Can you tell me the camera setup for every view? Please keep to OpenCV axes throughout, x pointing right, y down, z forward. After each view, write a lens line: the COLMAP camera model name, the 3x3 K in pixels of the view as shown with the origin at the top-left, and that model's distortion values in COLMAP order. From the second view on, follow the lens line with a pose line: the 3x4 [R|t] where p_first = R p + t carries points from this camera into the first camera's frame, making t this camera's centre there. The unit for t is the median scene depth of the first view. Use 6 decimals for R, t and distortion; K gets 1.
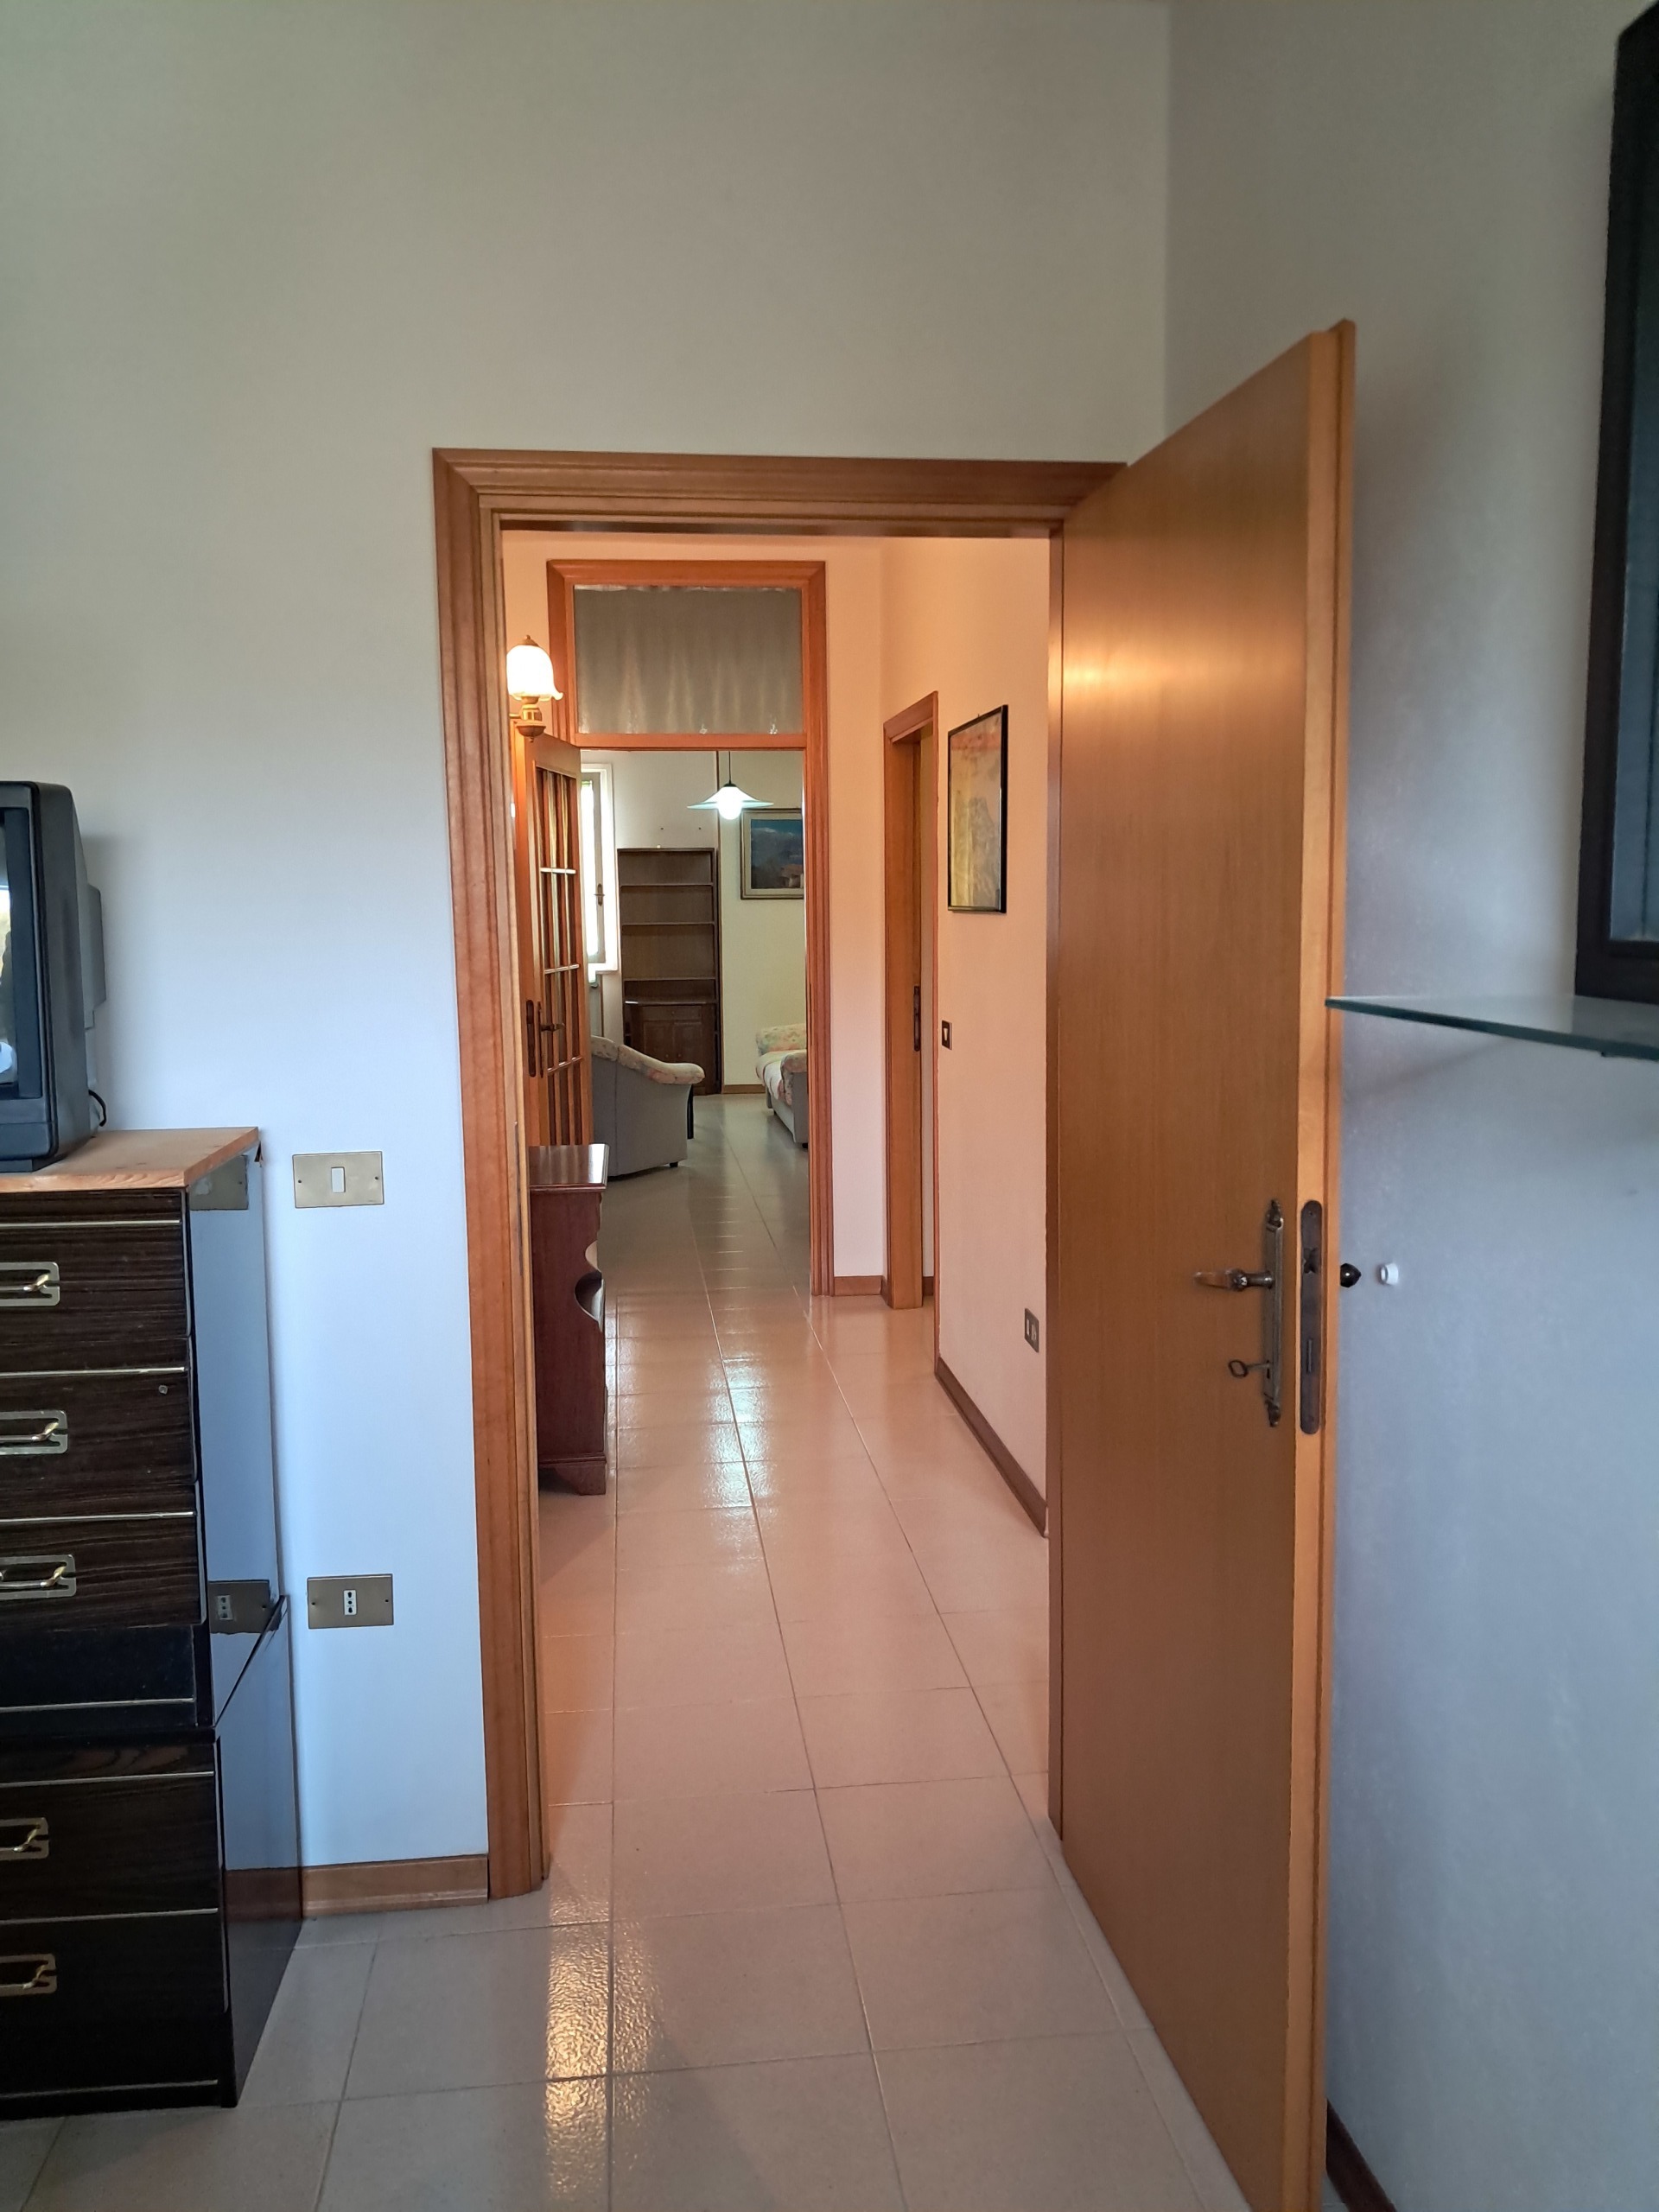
lens RADIAL K [[1758.5, 0, 830.8], [0, 1758.5, 1076.9], [0, 0, 1]] dist [-0.010748, -0.006370]
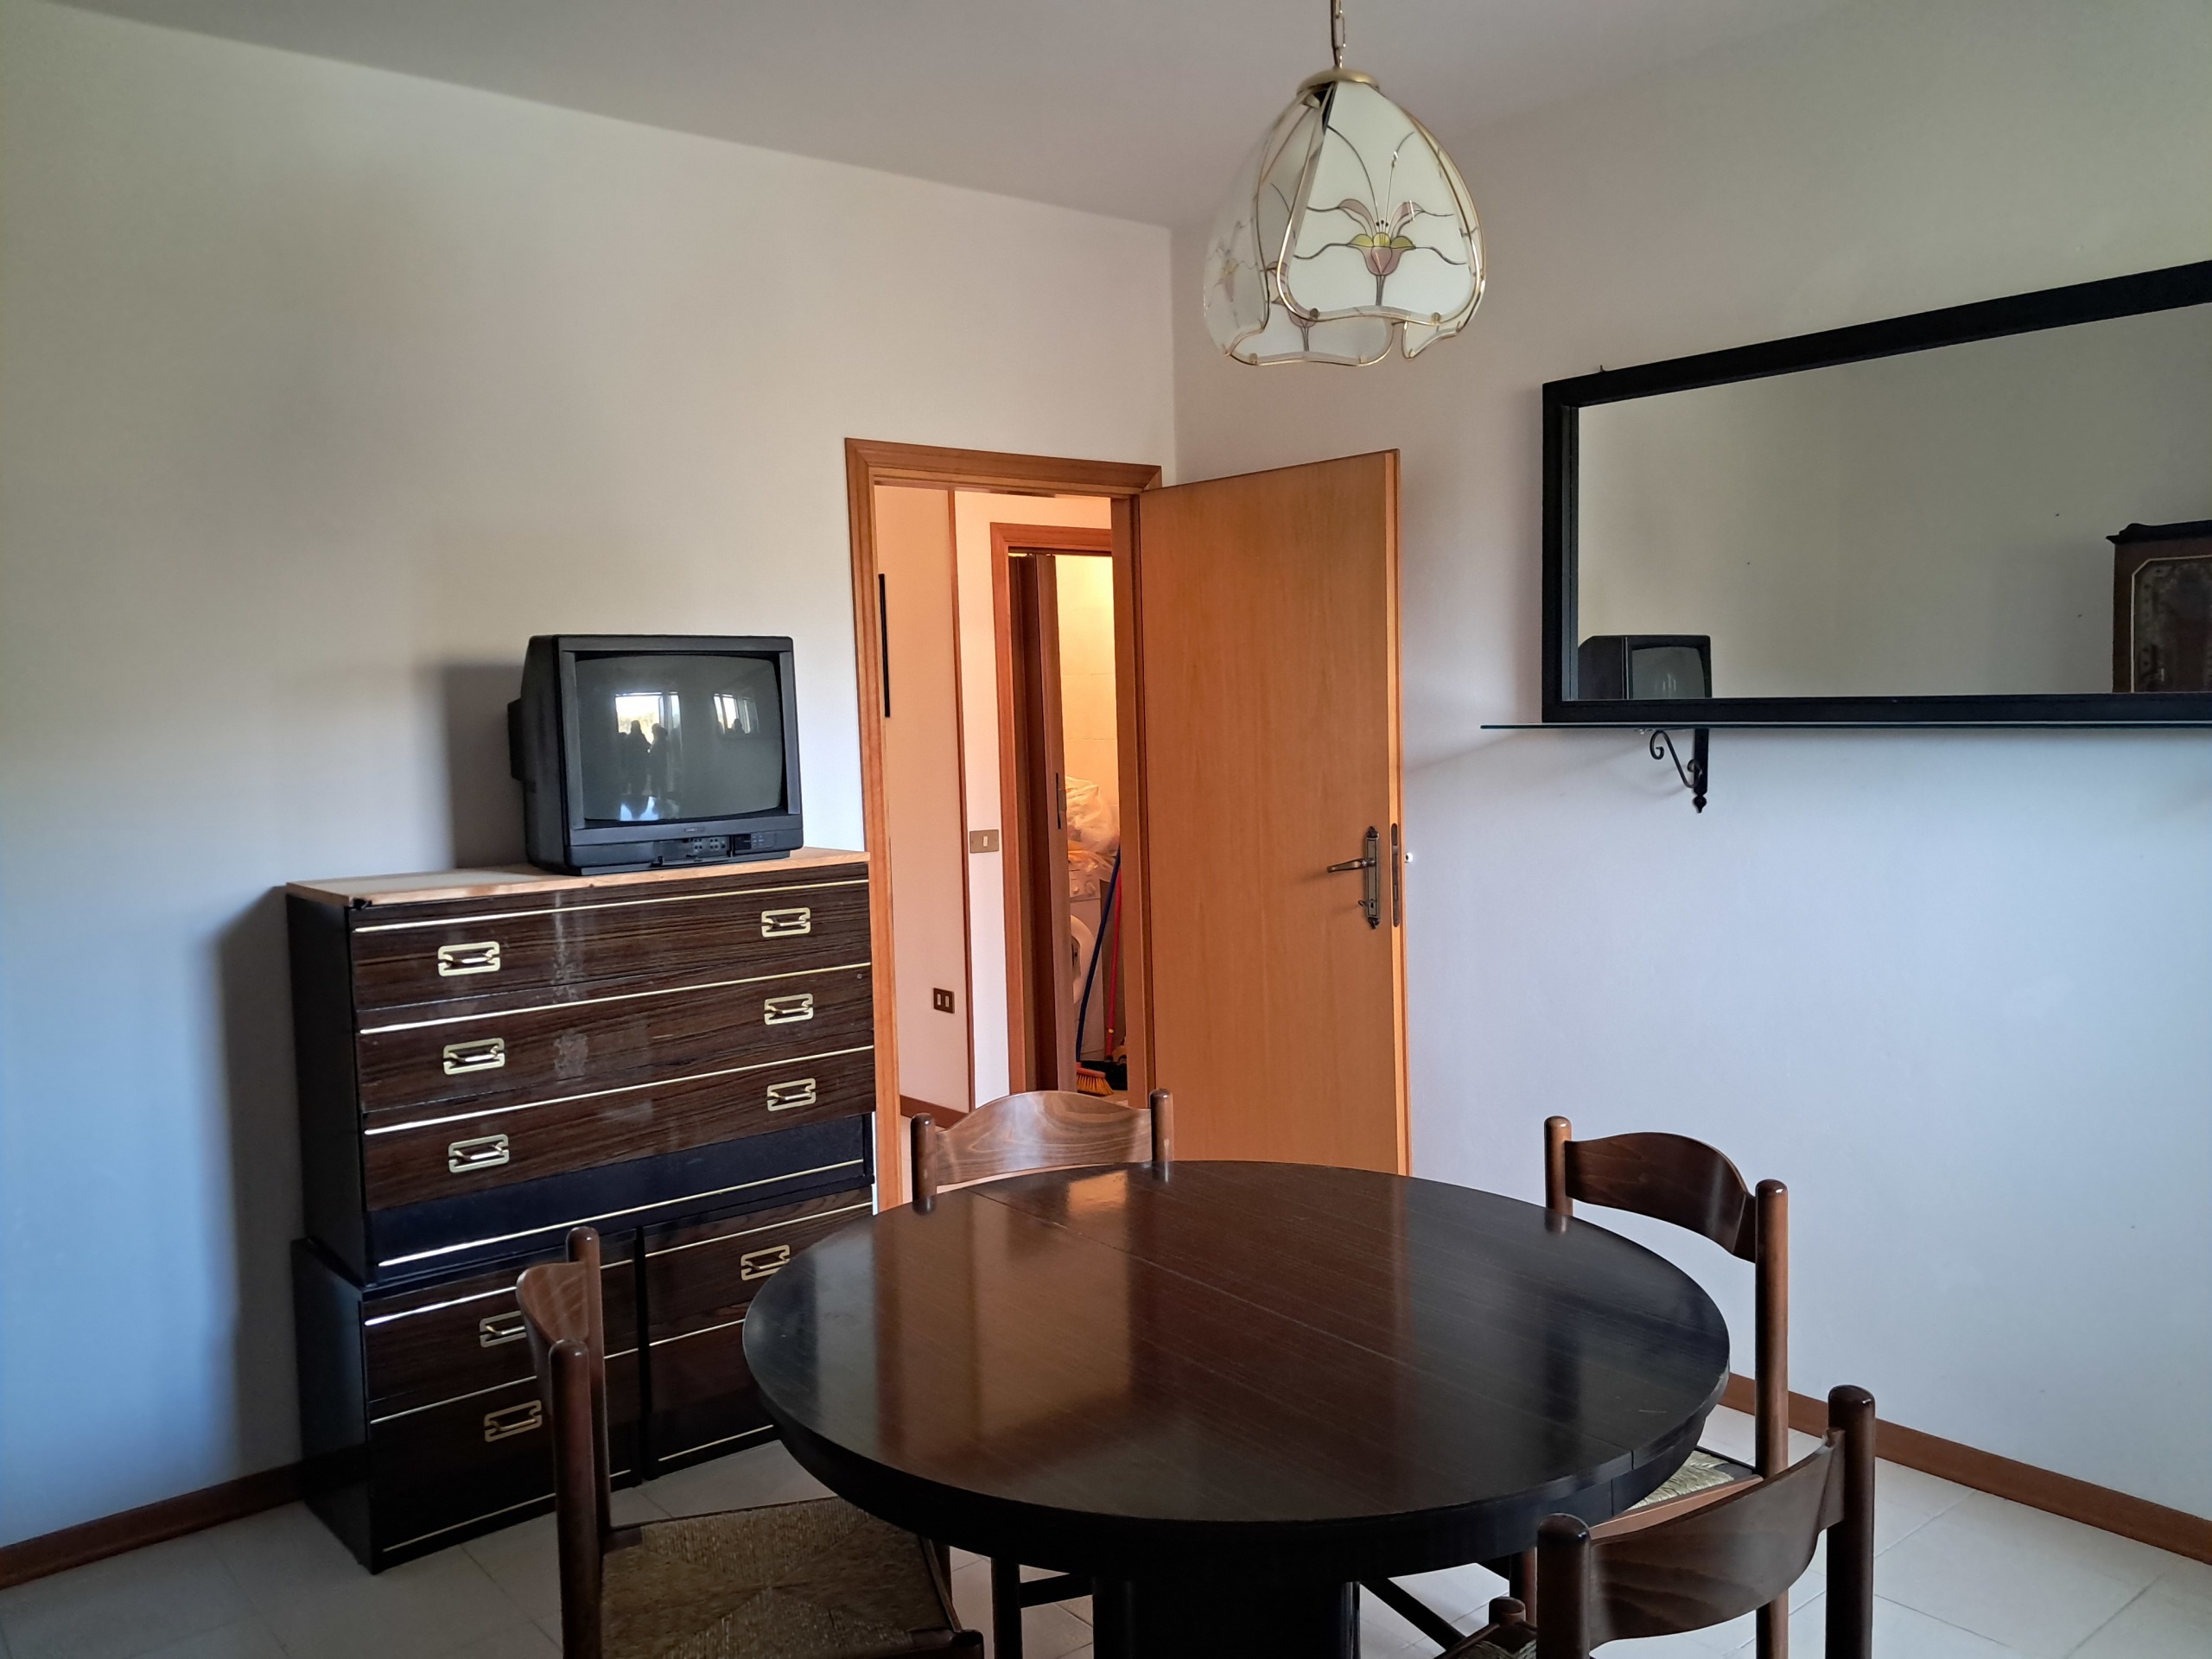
lens RADIAL K [[1753.0, 0, 1106.0], [0, 1753.0, 829.5], [0, 0, 1]] dist [0.058217, -0.007066]
pose [[0.843044, -0.053954, 0.535131, -0.760942], [0.075535, 0.996972, -0.018480, 0.055674], [-0.532513, 0.056001, 0.844567, -0.438284]]
